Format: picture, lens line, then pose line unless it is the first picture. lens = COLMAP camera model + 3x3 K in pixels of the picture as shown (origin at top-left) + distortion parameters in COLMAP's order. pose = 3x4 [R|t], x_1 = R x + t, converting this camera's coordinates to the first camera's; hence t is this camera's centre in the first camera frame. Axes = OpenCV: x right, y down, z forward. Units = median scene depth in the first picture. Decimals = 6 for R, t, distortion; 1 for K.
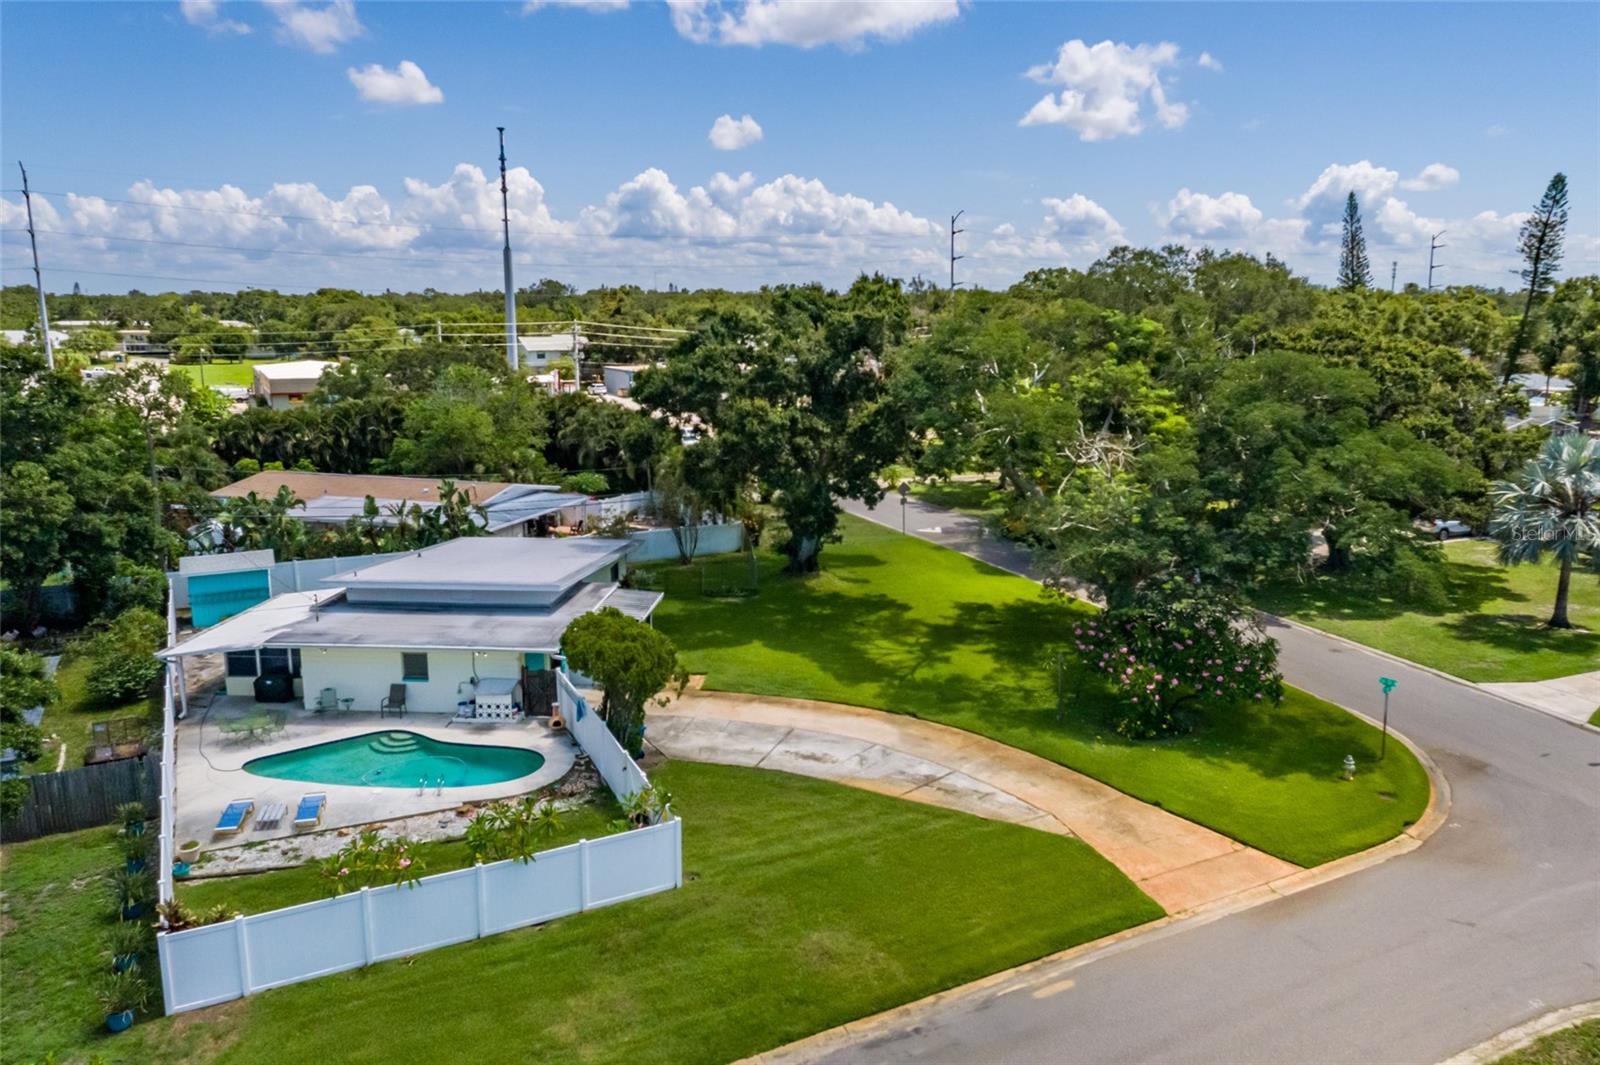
lens RADIAL K [[1153.3, 0, 831.9], [0, 1153.3, 533.0], [0, 0, 1]] dist [0.005806, 0.008677]
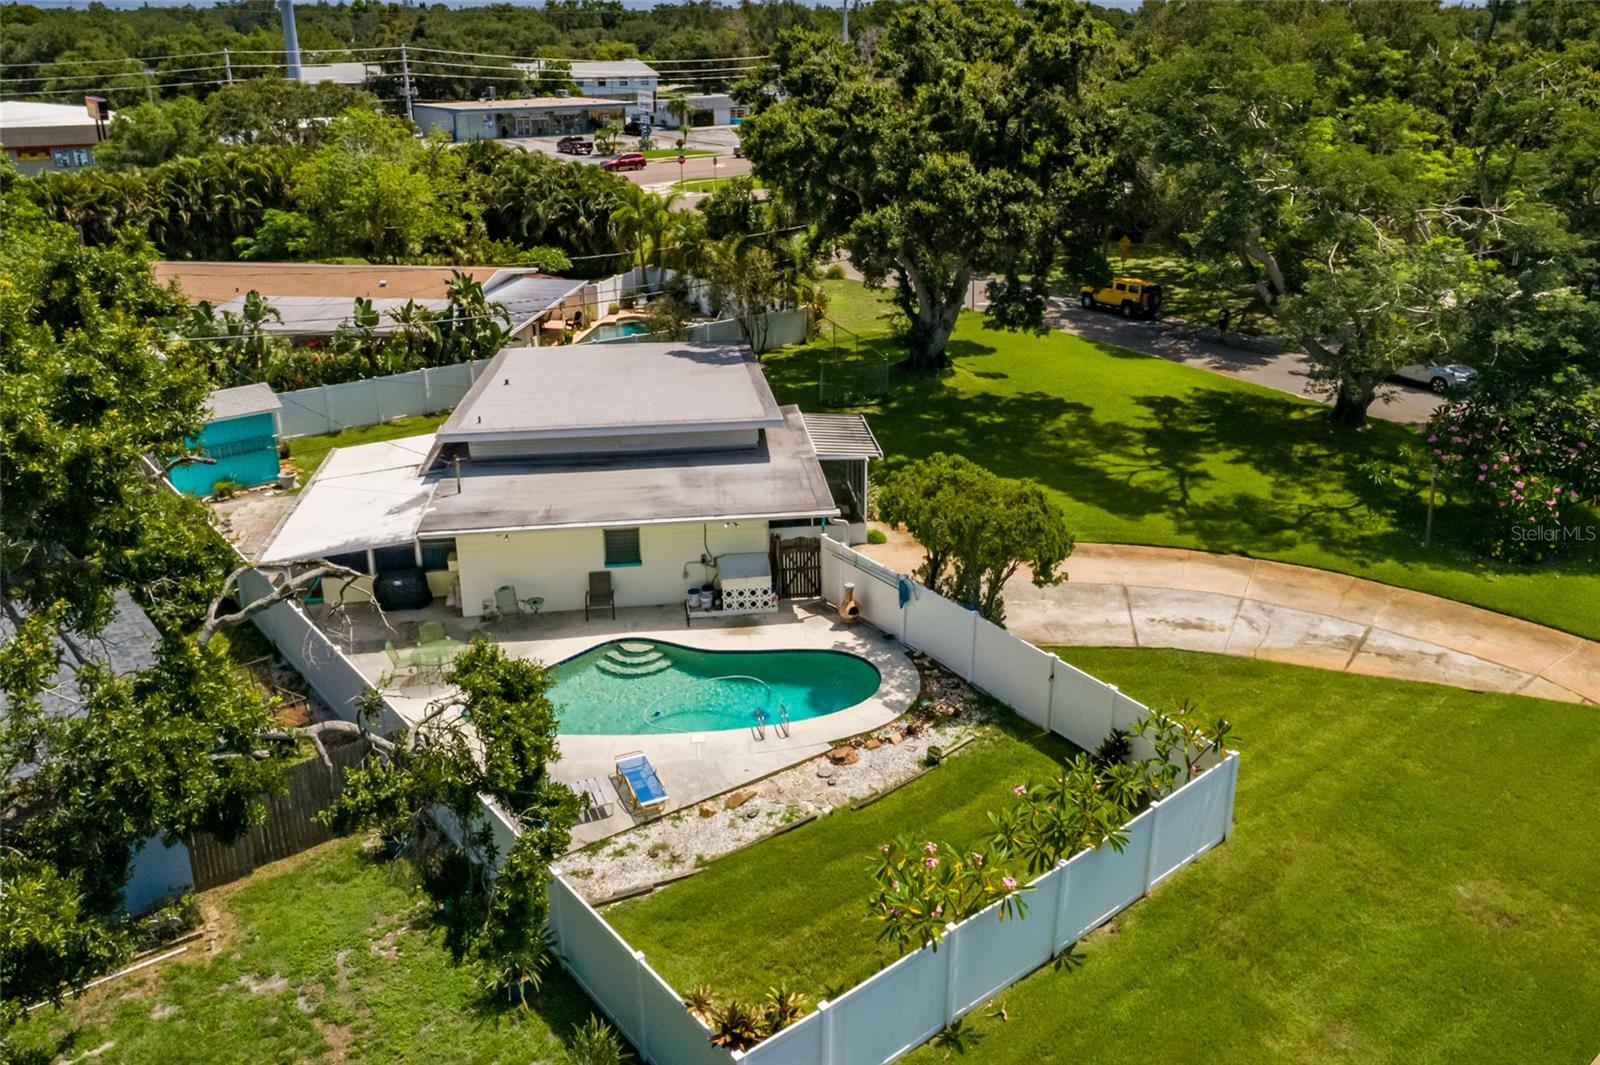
lens RADIAL K [[1294.4, 0, 863.8], [0, 1294.4, 414.7], [0, 0, 1]] dist [-0.002082, 0.005998]
pose [[0.979072, -0.061016, 0.194151, -0.364601], [0.041484, 0.993803, 0.103123, -0.043301], [-0.199240, -0.092911, 0.975536, 0.187379]]
